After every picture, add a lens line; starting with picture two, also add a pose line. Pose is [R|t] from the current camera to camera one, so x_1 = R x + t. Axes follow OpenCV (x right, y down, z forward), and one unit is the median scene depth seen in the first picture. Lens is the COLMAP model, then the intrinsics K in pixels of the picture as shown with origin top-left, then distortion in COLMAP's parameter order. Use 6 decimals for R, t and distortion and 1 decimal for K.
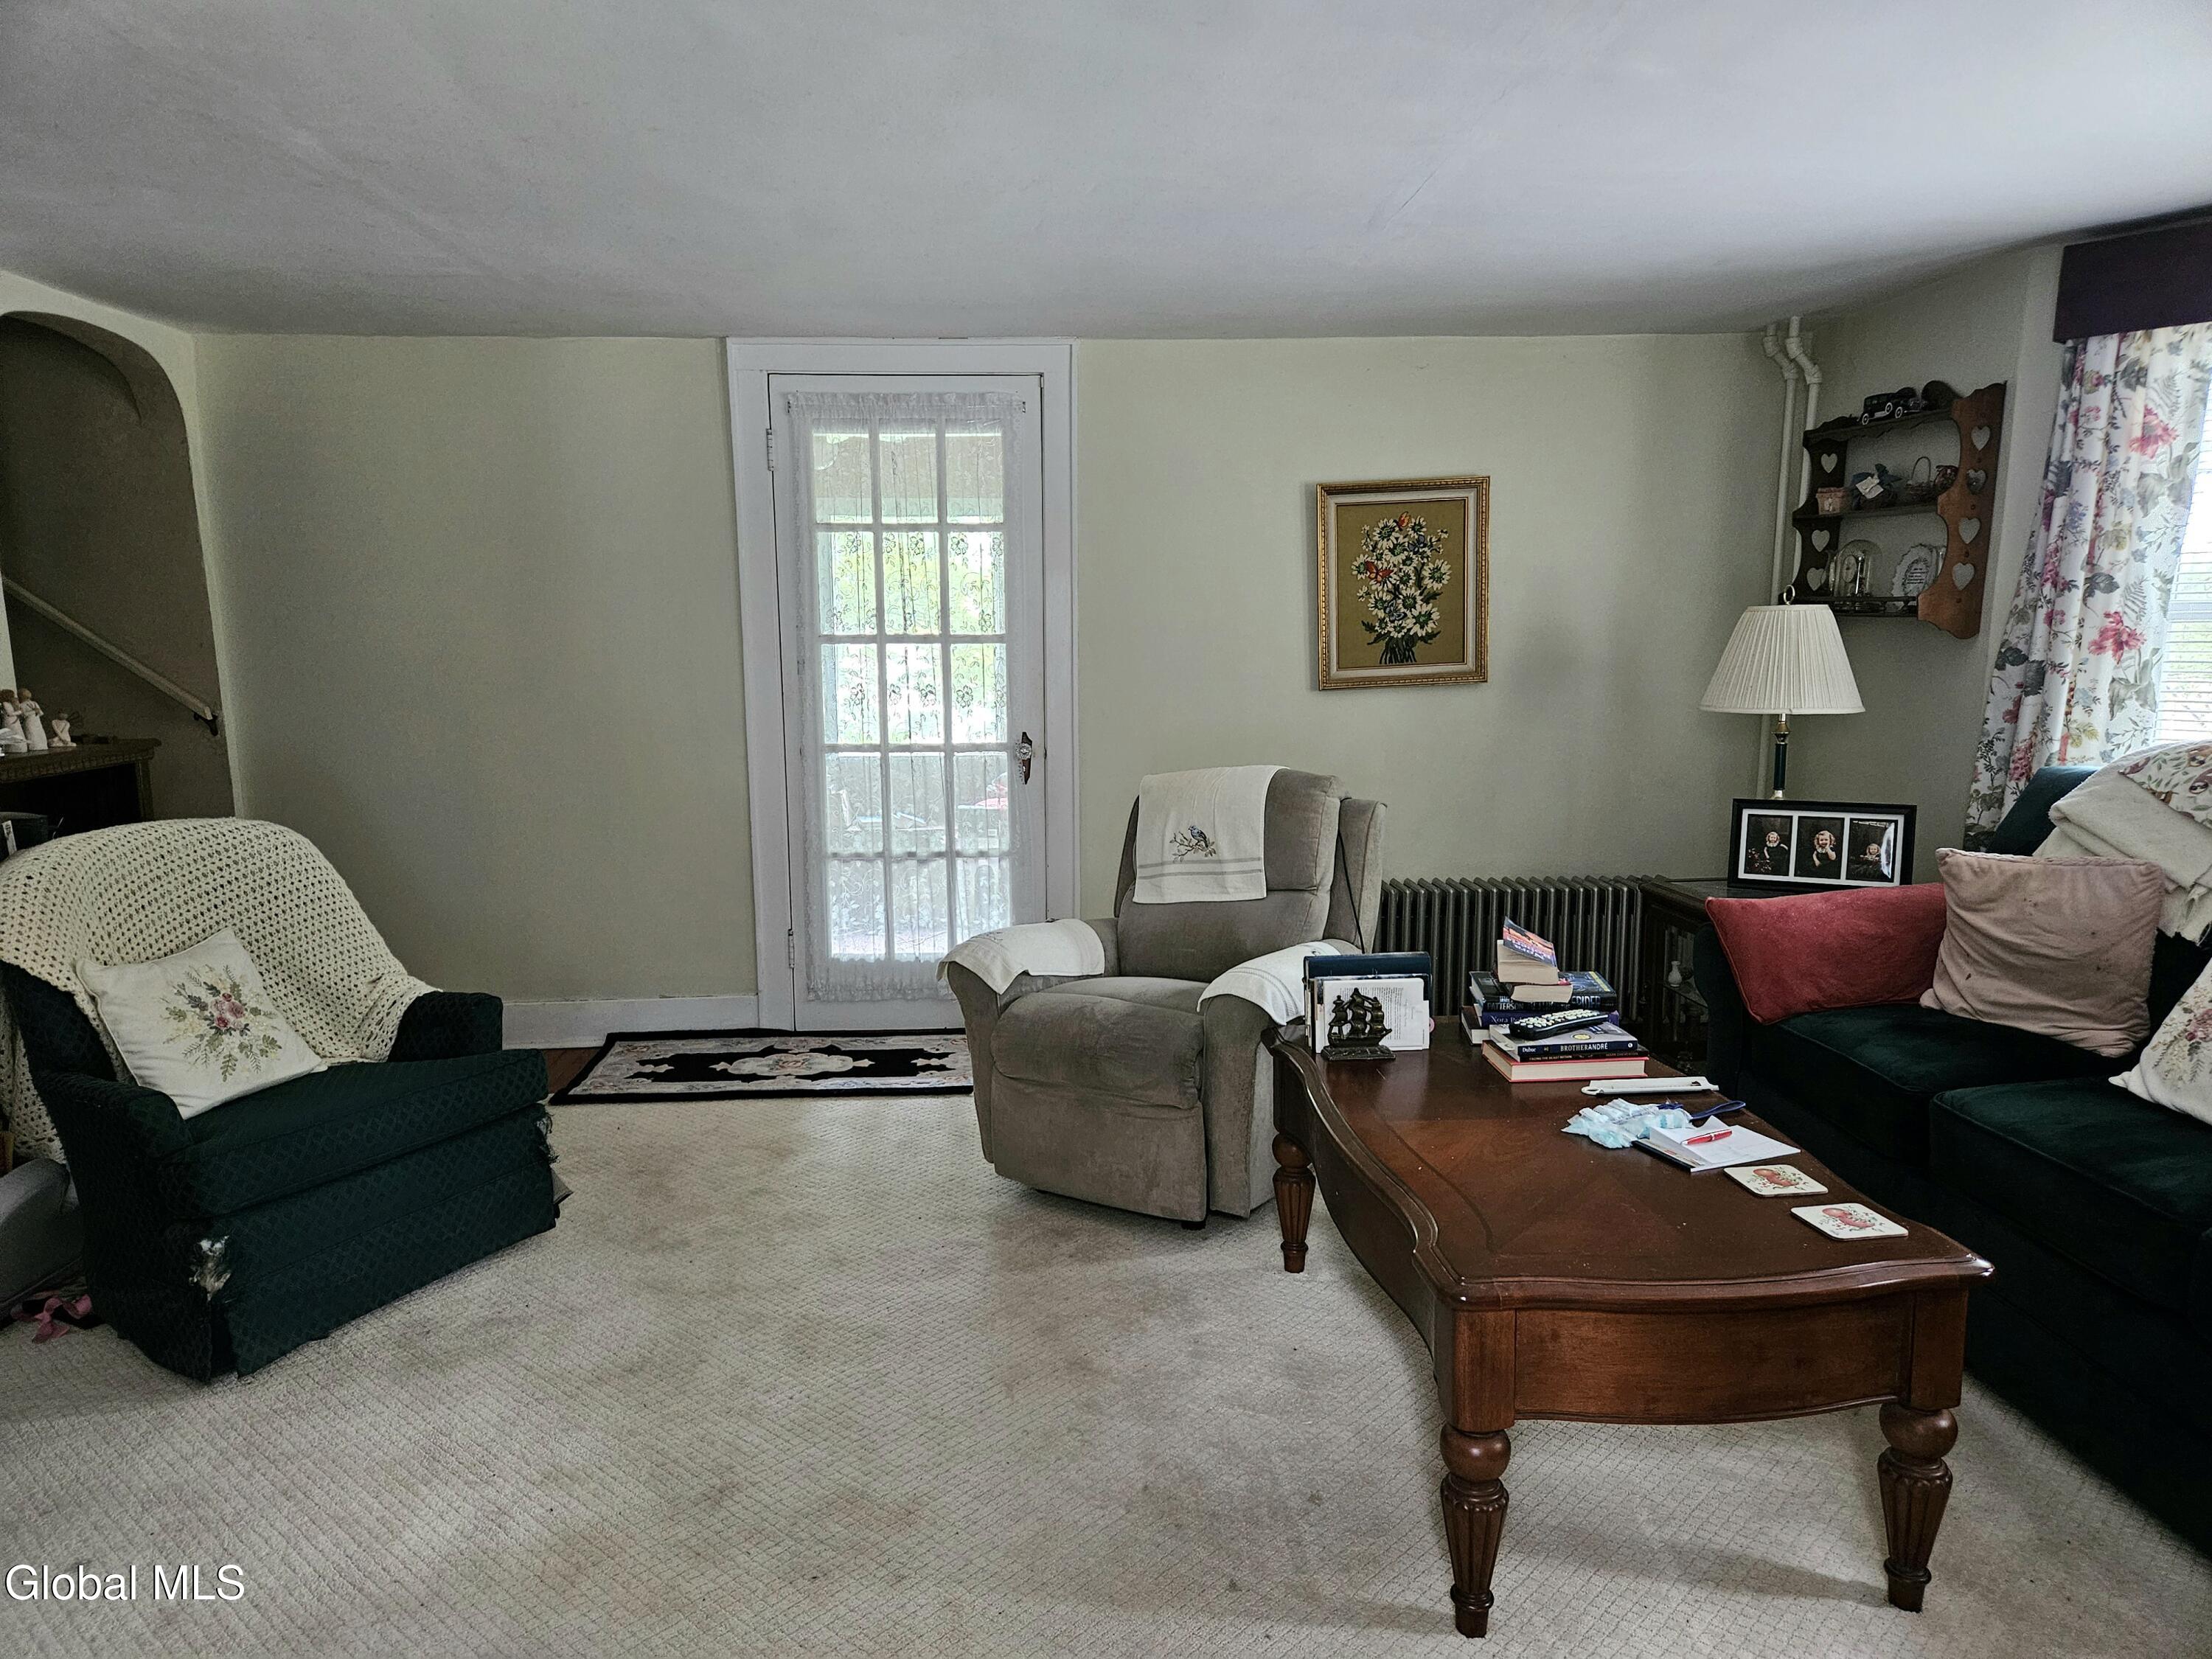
lens RADIAL K [[1512.2, 0, 1106.0], [0, 1512.2, 829.5], [0, 0, 1]] dist [0.068343, -0.003462]
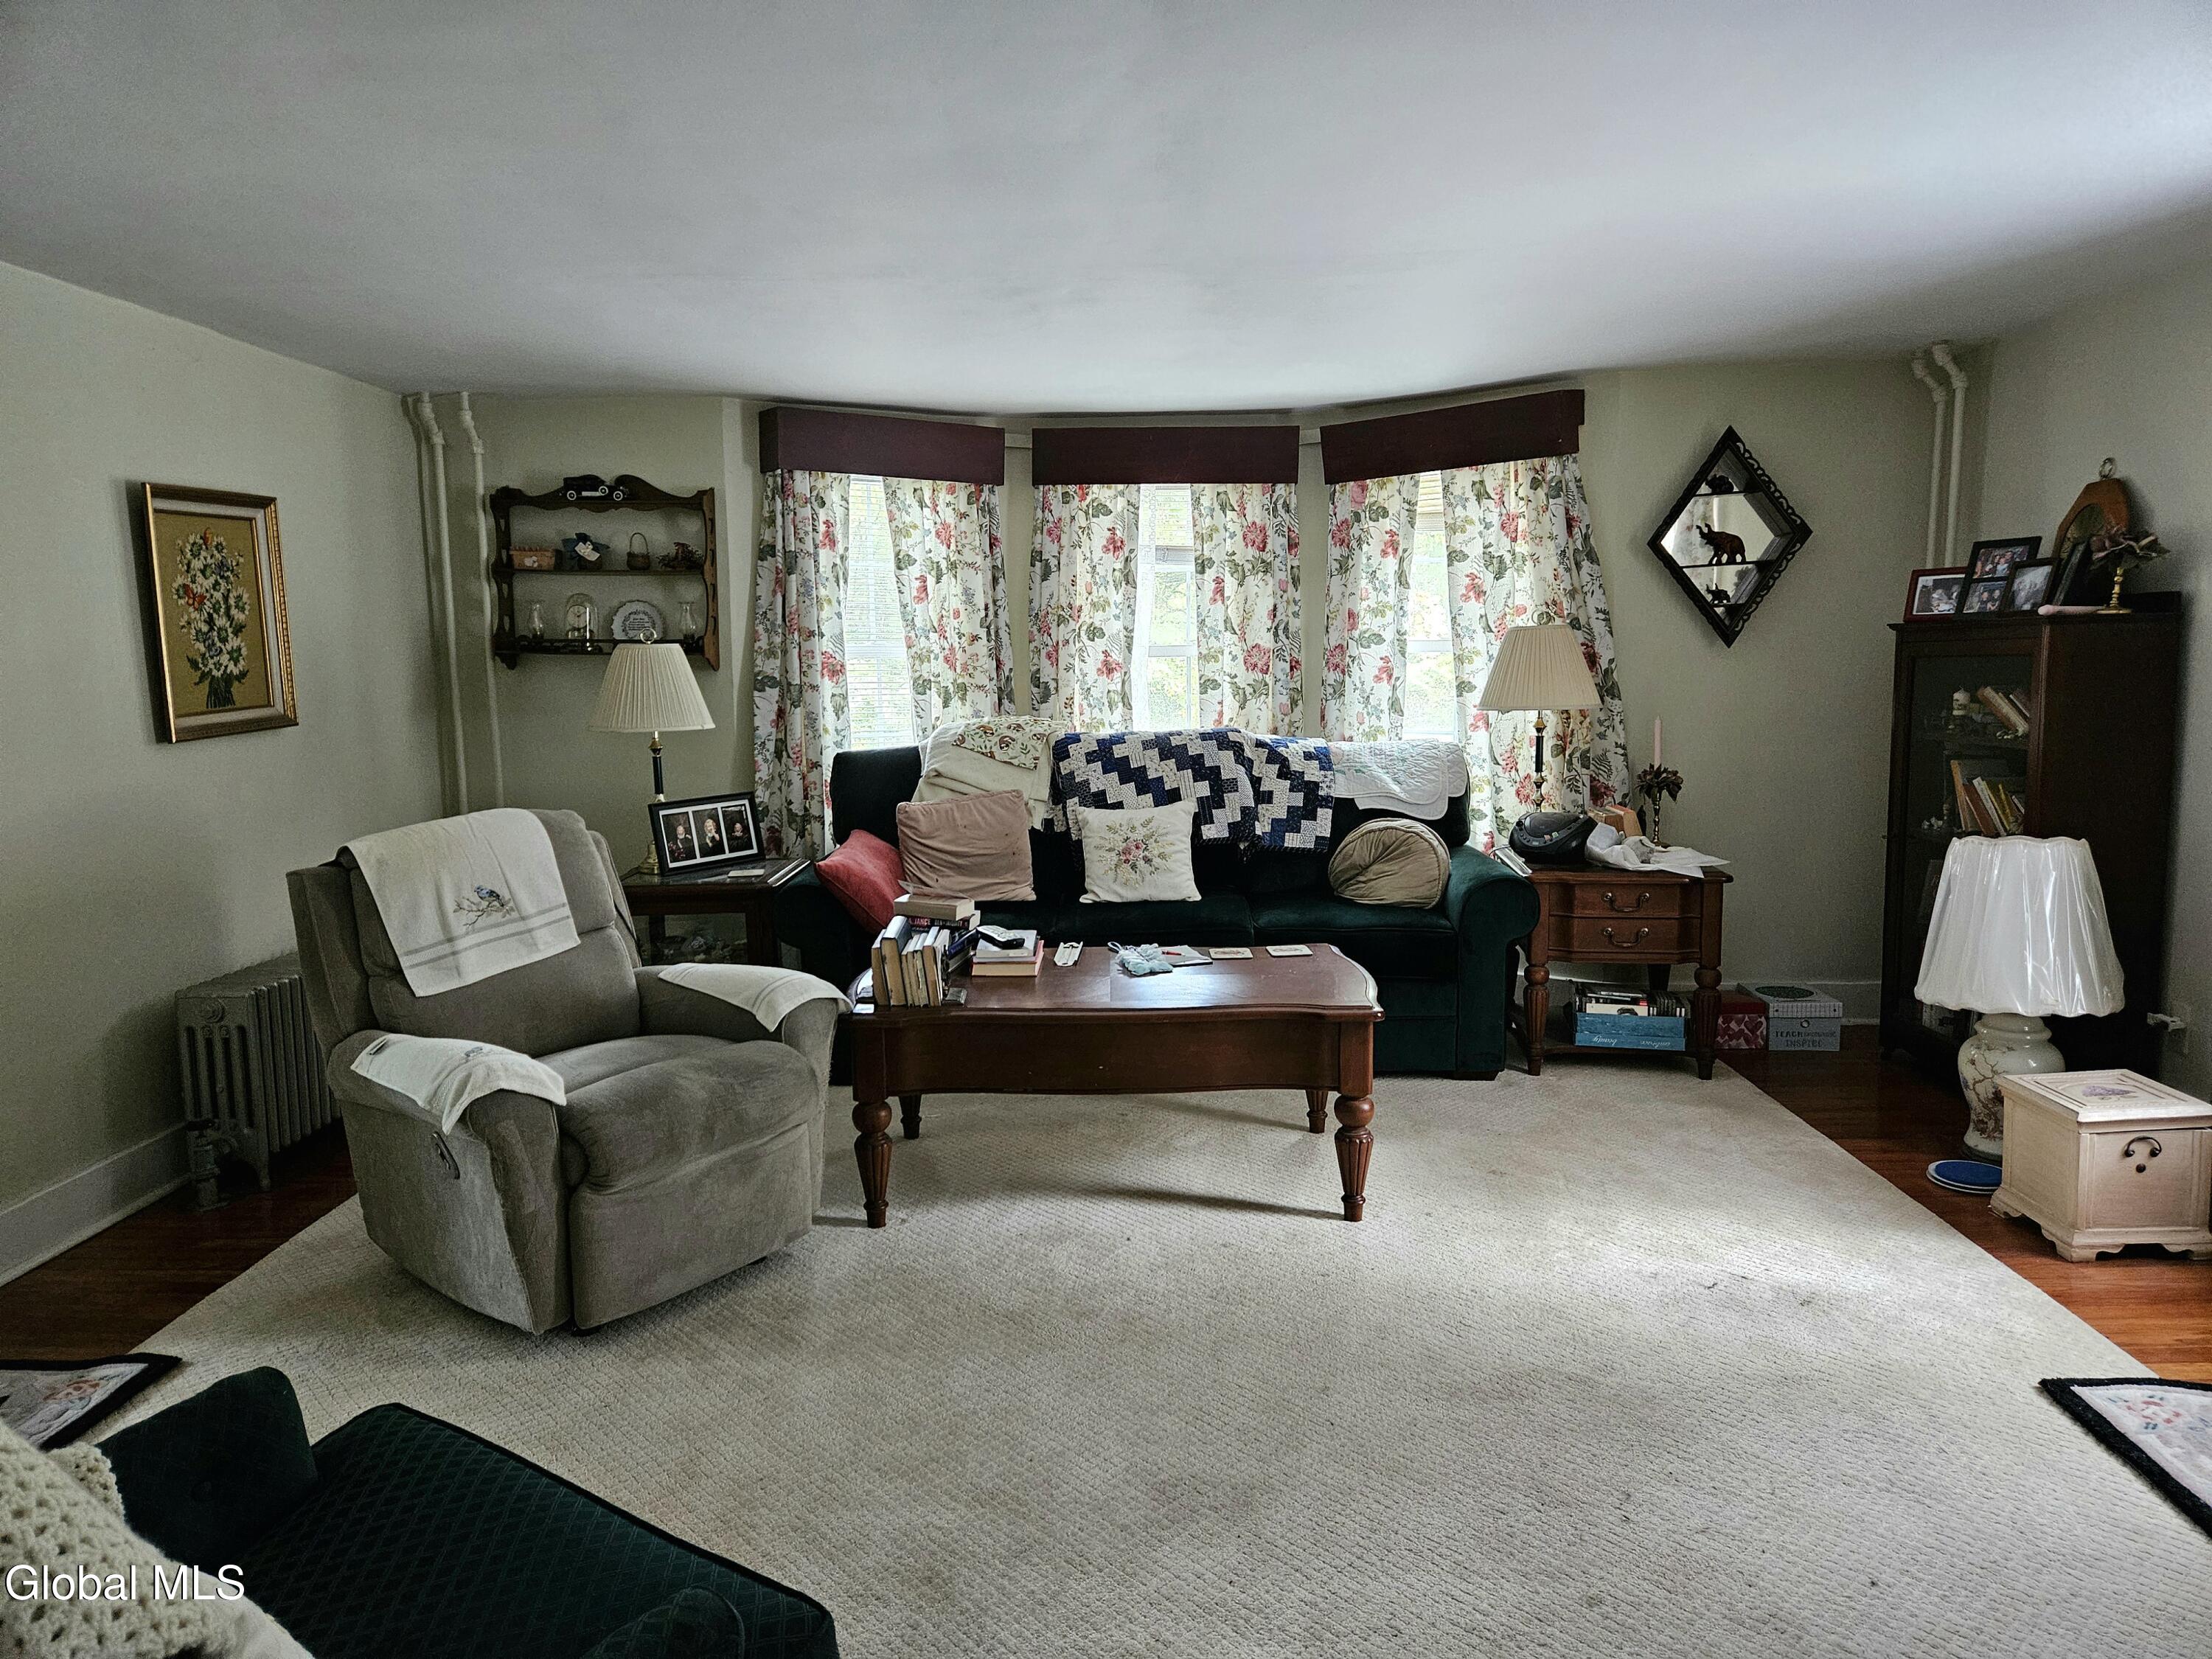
lens RADIAL K [[1472.9, 0, 1106.0], [0, 1472.9, 829.5], [0, 0, 1]] dist [0.070814, -0.075134]
pose [[0.067421, -0.109440, 0.991704, -0.738255], [0.154417, 0.983134, 0.097996, -0.060869], [-0.985703, 0.146529, 0.083183, 0.573073]]
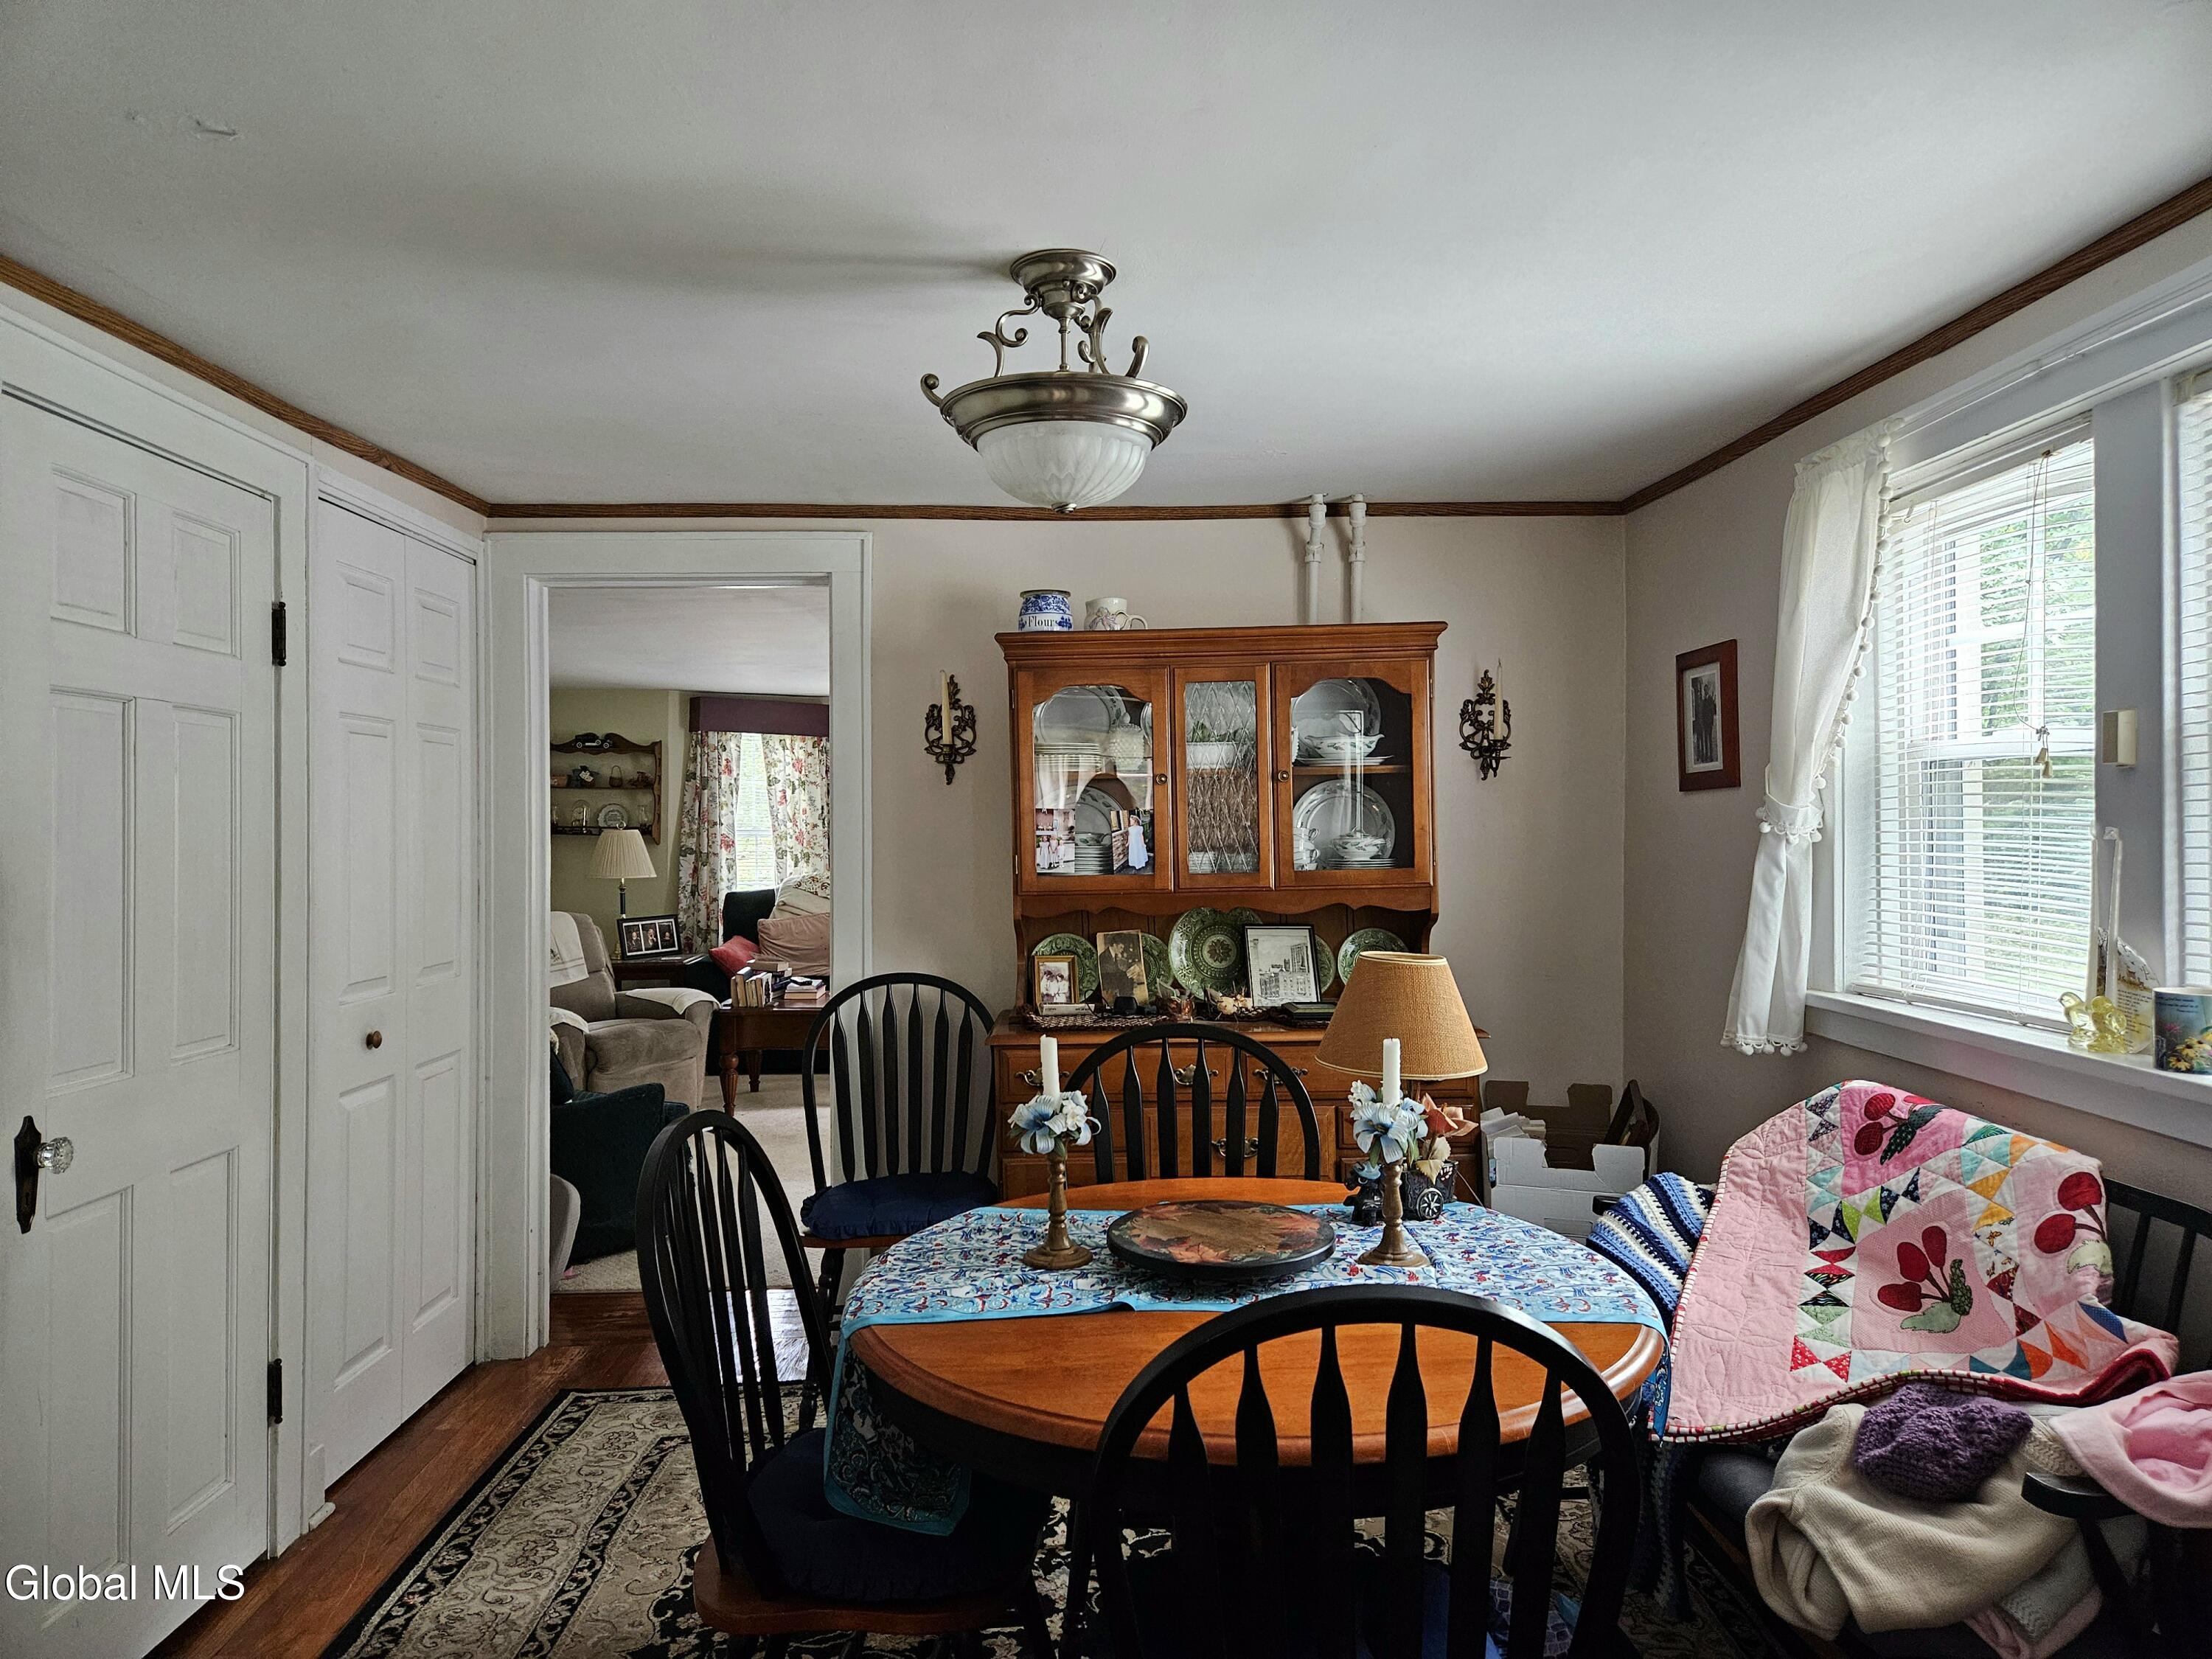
lens RADIAL K [[1472.9, 0, 1106.0], [0, 1472.9, 829.5], [0, 0, 1]] dist [0.070814, -0.075134]
pose [[0.023179, 0.004959, 0.999719, -1.693773], [0.144743, 0.989435, -0.008264, -0.028800], [-0.989198, 0.144894, 0.022216, 0.271299]]
